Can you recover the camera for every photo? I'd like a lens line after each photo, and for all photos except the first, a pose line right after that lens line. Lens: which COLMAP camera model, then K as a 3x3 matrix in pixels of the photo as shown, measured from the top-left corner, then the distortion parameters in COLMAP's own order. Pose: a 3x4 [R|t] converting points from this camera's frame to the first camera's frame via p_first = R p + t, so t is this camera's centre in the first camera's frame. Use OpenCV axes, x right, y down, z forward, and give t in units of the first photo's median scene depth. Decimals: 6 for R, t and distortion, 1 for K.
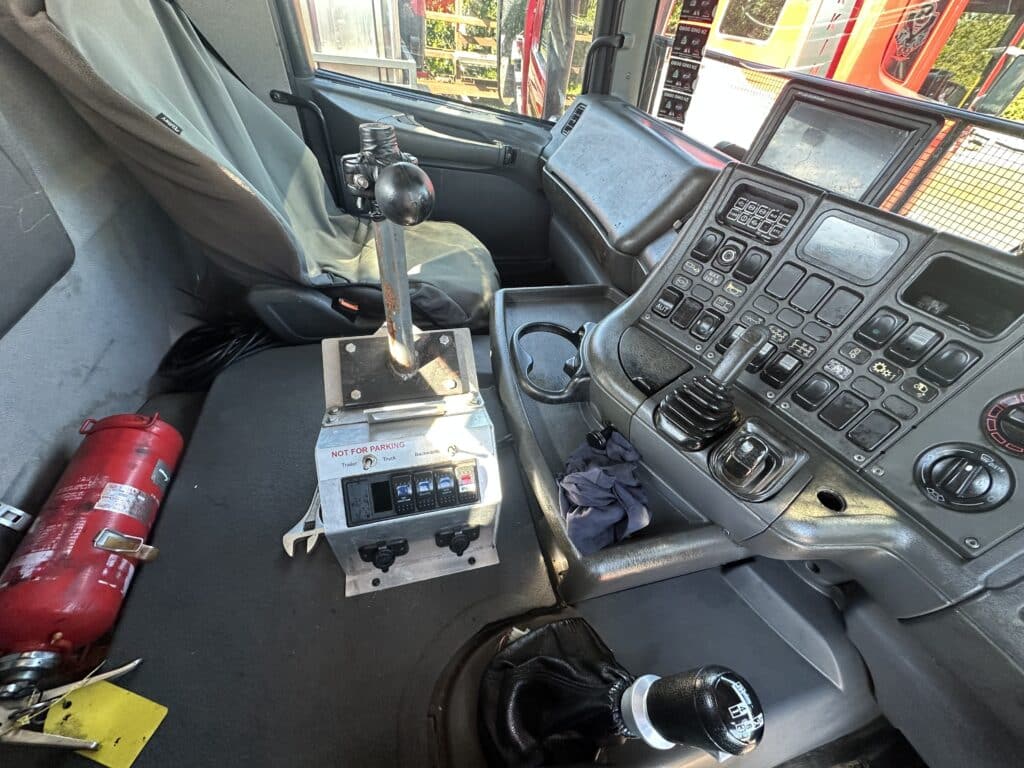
lens RADIAL K [[428.7, 0, 512.0], [0, 428.7, 384.0], [0, 0, 1]] dist [-0.000932, -0.000269]
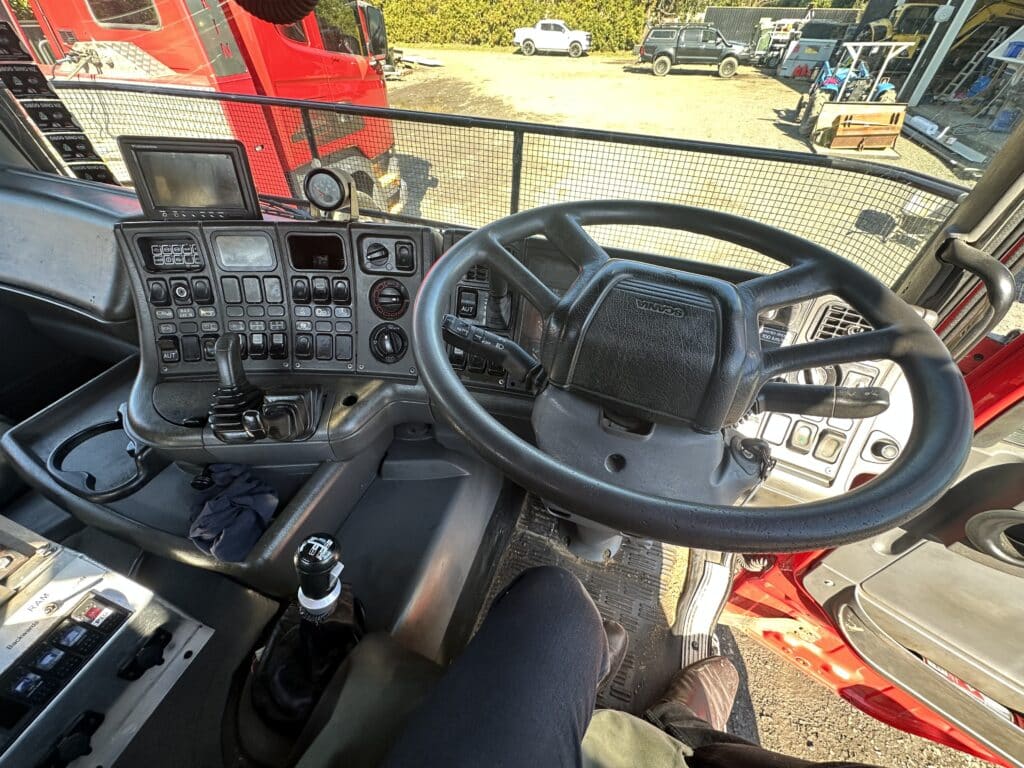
lens RADIAL K [[416.0, 0, 512.0], [0, 416.0, 384.0], [0, 0, 1]] dist [-0.000143, -0.000002]
pose [[0.545029, -0.630012, 0.553198, 0.206563], [0.598348, 0.754473, 0.269722, 0.130525], [-0.587301, 0.183998, 0.788176, -0.400475]]
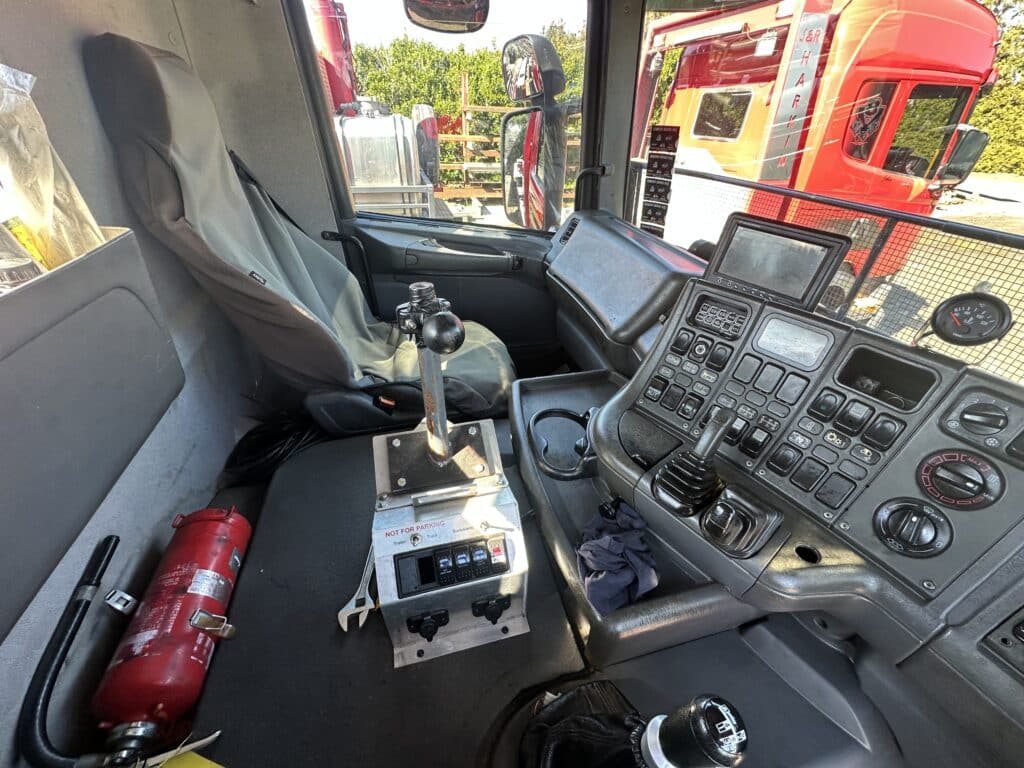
lens RADIAL K [[420.7, 0, 511.3], [0, 420.7, 381.3], [0, 0, 1]] dist [-0.002471, -0.000174]
pose [[0.997186, -0.063859, -0.039279, 0.006530], [0.055910, 0.982464, -0.177875, -0.025979], [0.049950, 0.175178, 0.983269, -0.195598]]
